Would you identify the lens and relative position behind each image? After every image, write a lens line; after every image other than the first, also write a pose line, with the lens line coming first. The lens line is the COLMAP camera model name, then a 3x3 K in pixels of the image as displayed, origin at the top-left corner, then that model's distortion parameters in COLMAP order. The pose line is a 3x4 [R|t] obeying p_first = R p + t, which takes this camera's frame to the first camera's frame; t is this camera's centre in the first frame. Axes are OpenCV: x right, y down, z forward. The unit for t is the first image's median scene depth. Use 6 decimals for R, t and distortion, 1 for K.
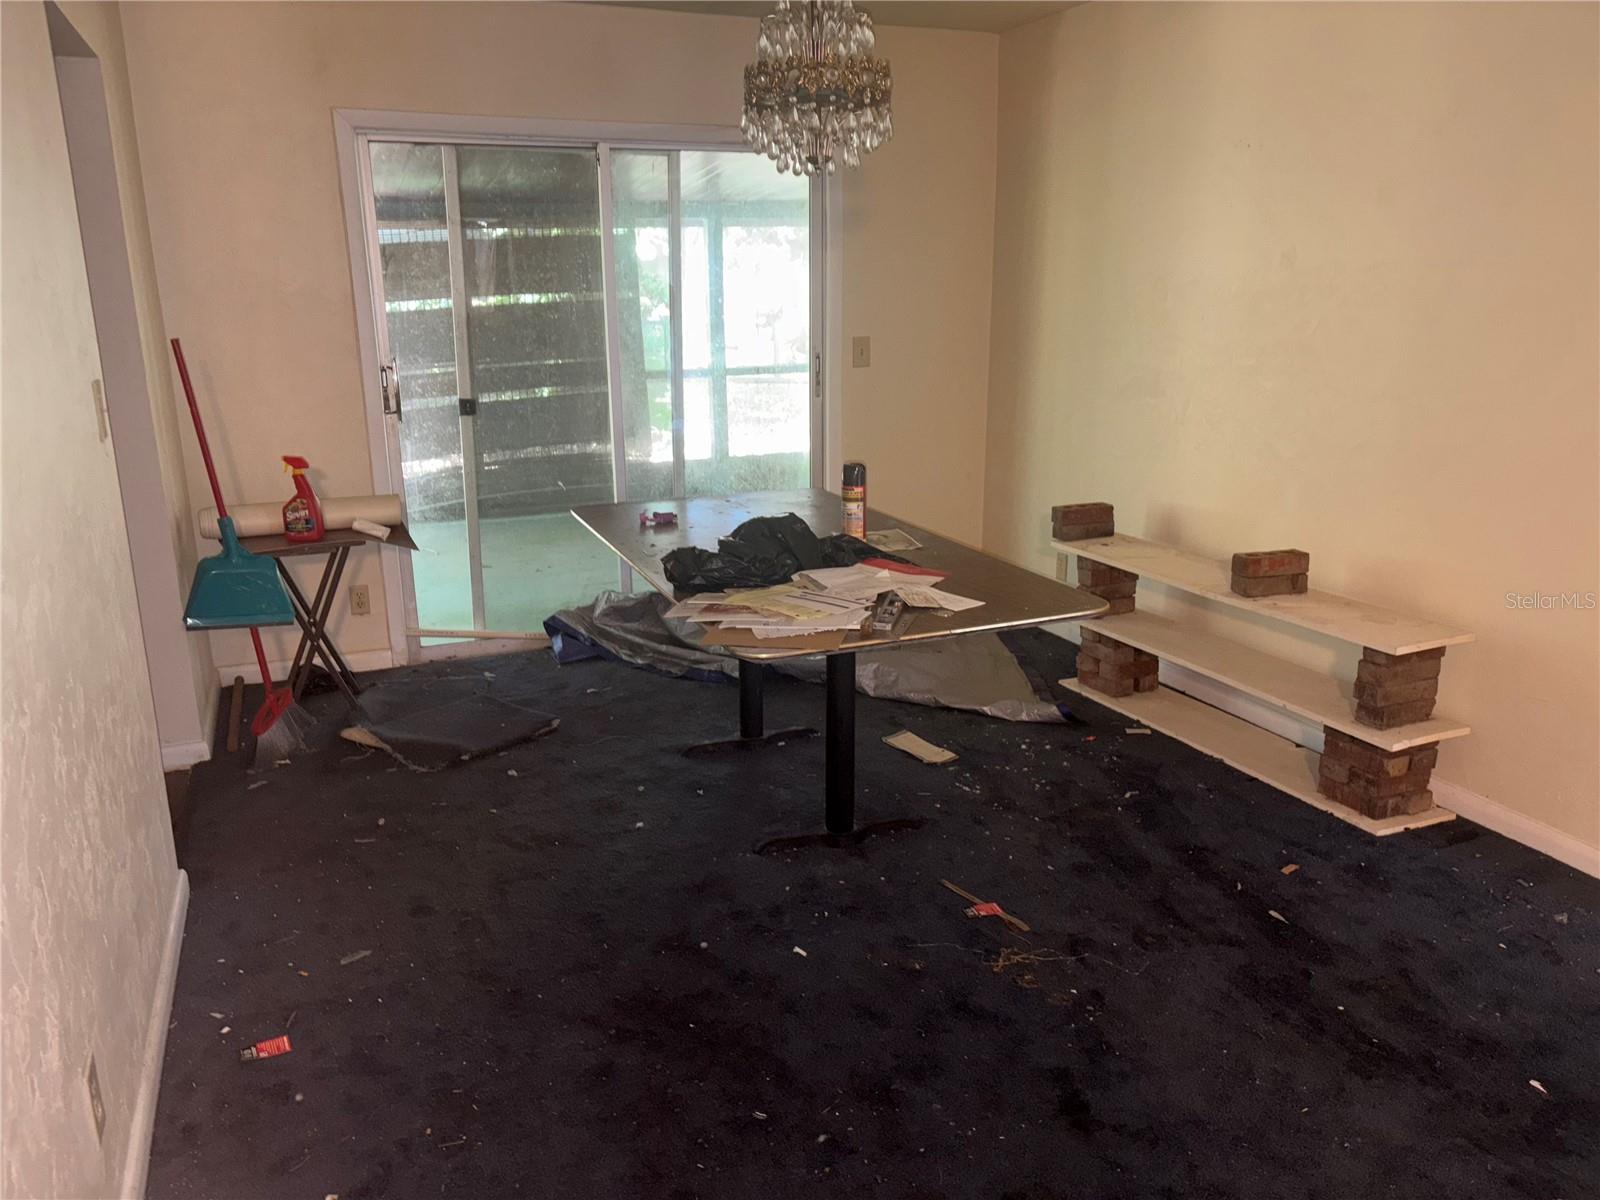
lens RADIAL K [[1181.9, 0, 800.0], [0, 1181.9, 604.6], [0, 0, 1]] dist [0.001315, -0.002141]
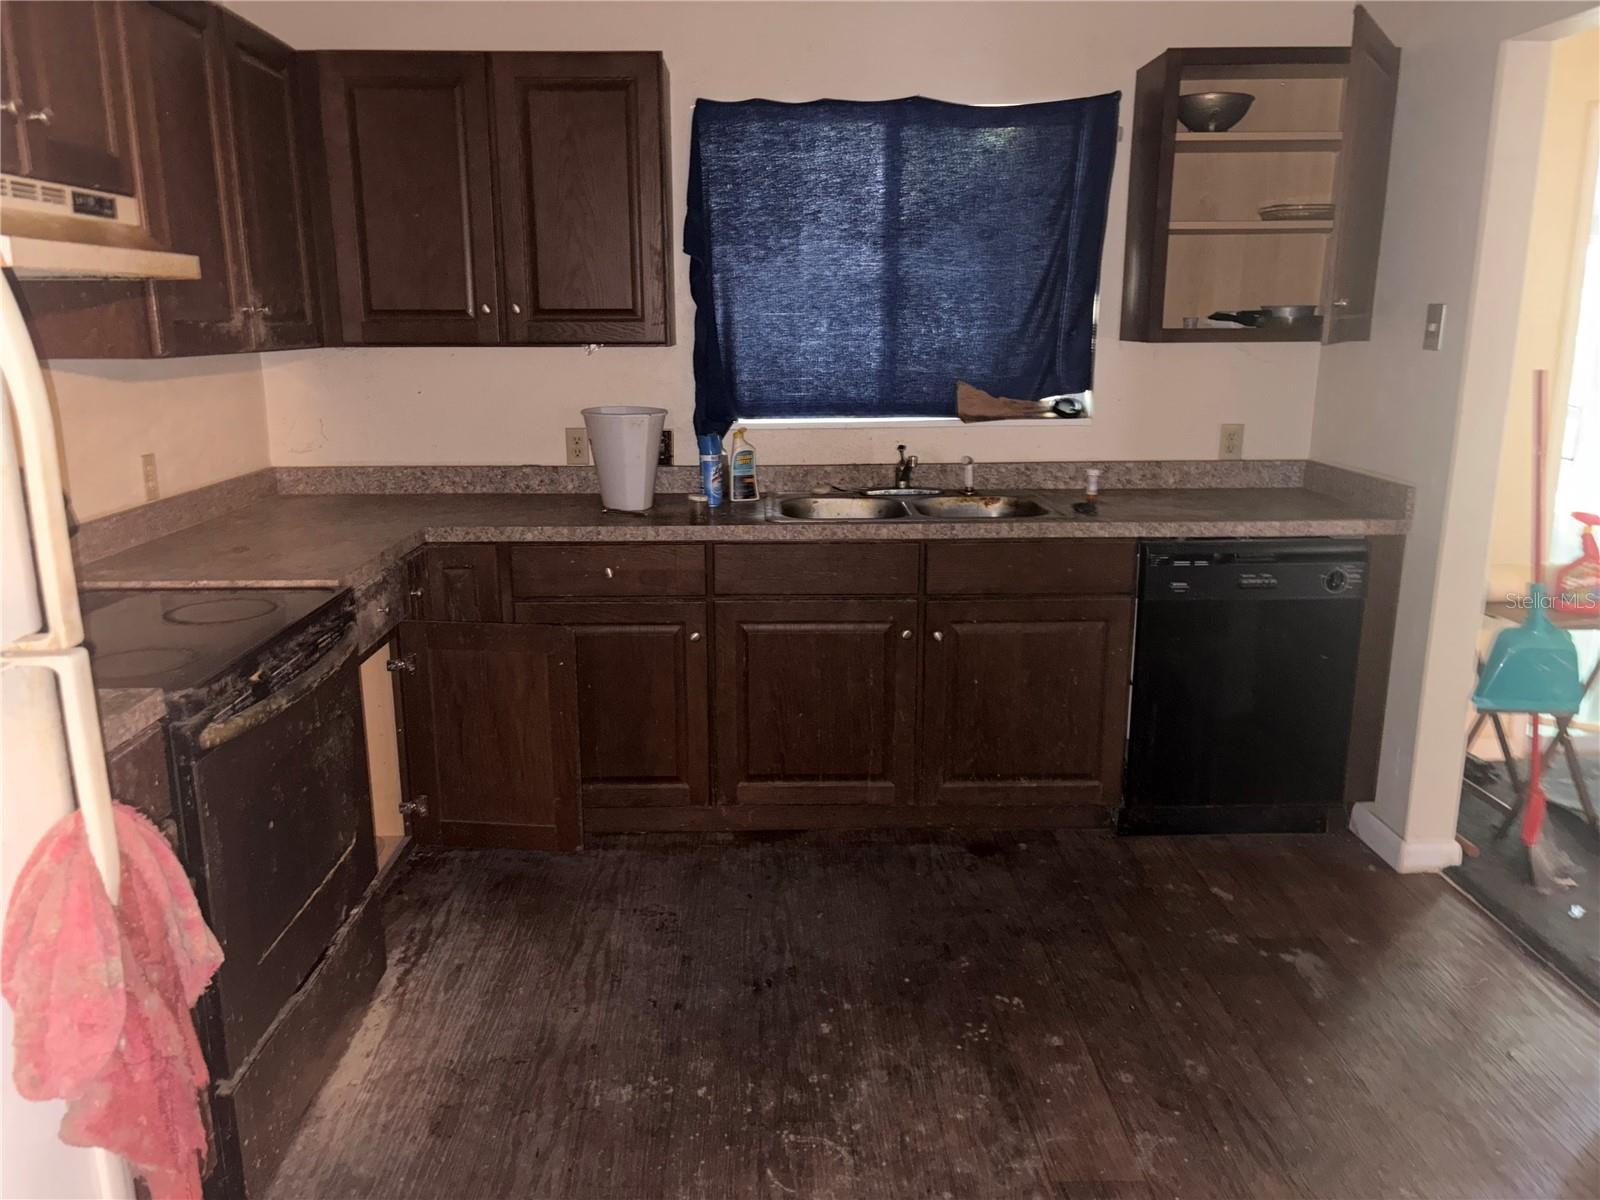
lens RADIAL K [[1181.9, 0, 798.7], [0, 1181.9, 597.3], [0, 0, 1]] dist [0.001315, -0.002141]
pose [[0.929651, 0.080839, -0.359463, -0.651458], [-0.092540, 0.995589, -0.015434, -0.001508], [0.356630, 0.047613, 0.933032, 0.031007]]
